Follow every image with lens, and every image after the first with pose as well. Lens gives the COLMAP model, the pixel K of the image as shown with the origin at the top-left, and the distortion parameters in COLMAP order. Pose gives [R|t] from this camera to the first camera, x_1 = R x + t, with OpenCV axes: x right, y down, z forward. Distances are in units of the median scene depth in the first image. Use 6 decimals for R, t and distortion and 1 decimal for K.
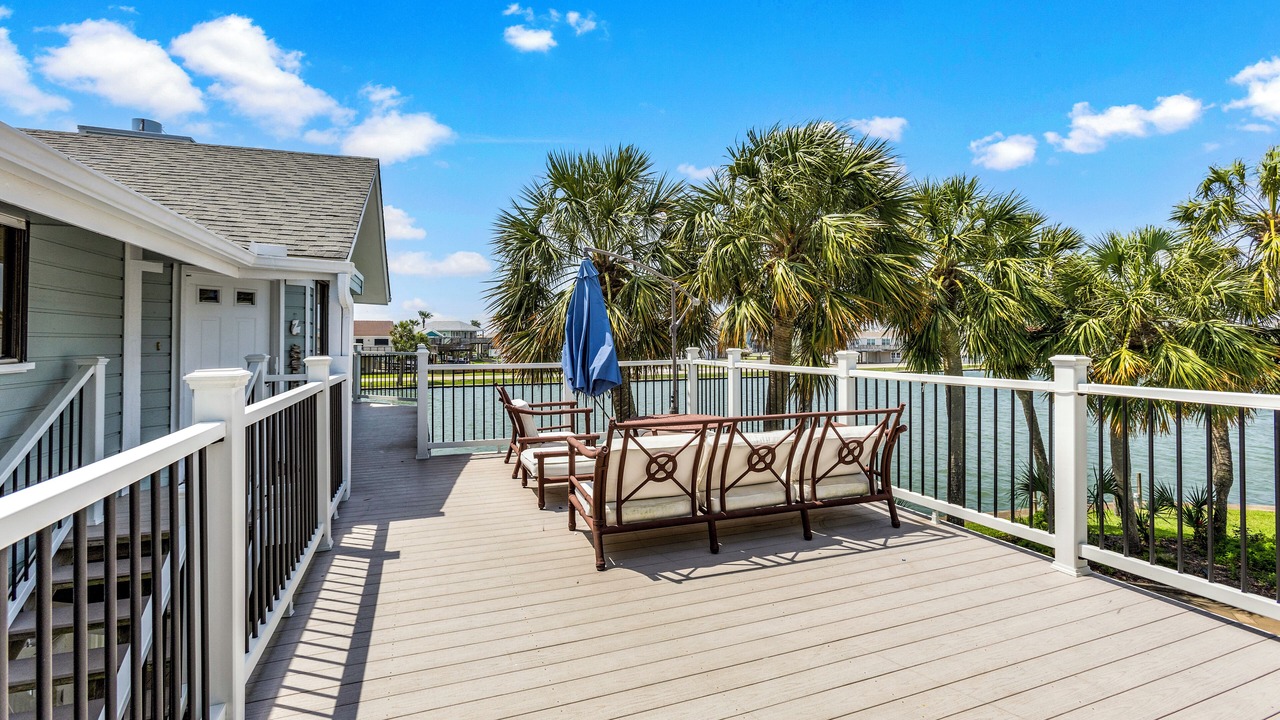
lens RADIAL K [[573.9, 0, 640.0], [0, 573.9, 360.0], [0, 0, 1]] dist [-0.000662, 0.000359]
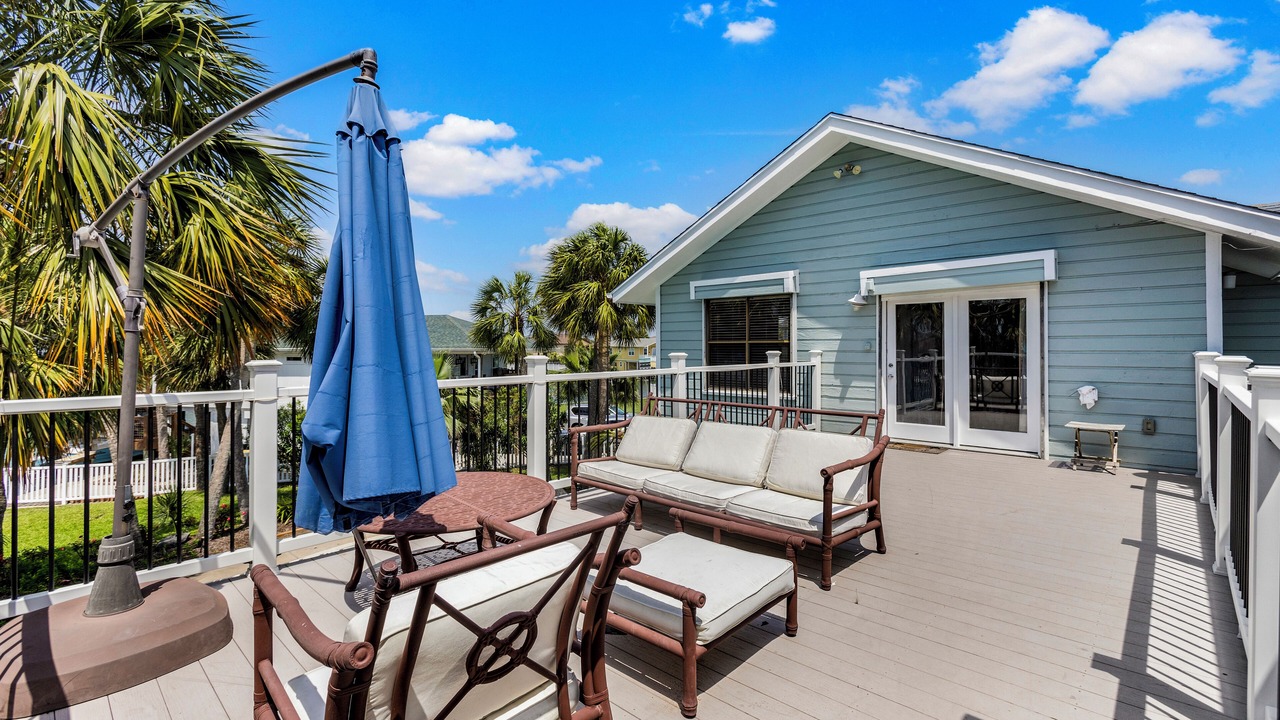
lens RADIAL K [[573.9, 0, 640.0], [0, 573.9, 360.0], [0, 0, 1]] dist [-0.000662, 0.000359]
pose [[-0.441800, -0.011870, 0.897035, -0.785554], [0.033654, 0.998989, 0.029794, -0.044439], [-0.896482, 0.043352, -0.440954, 1.763412]]
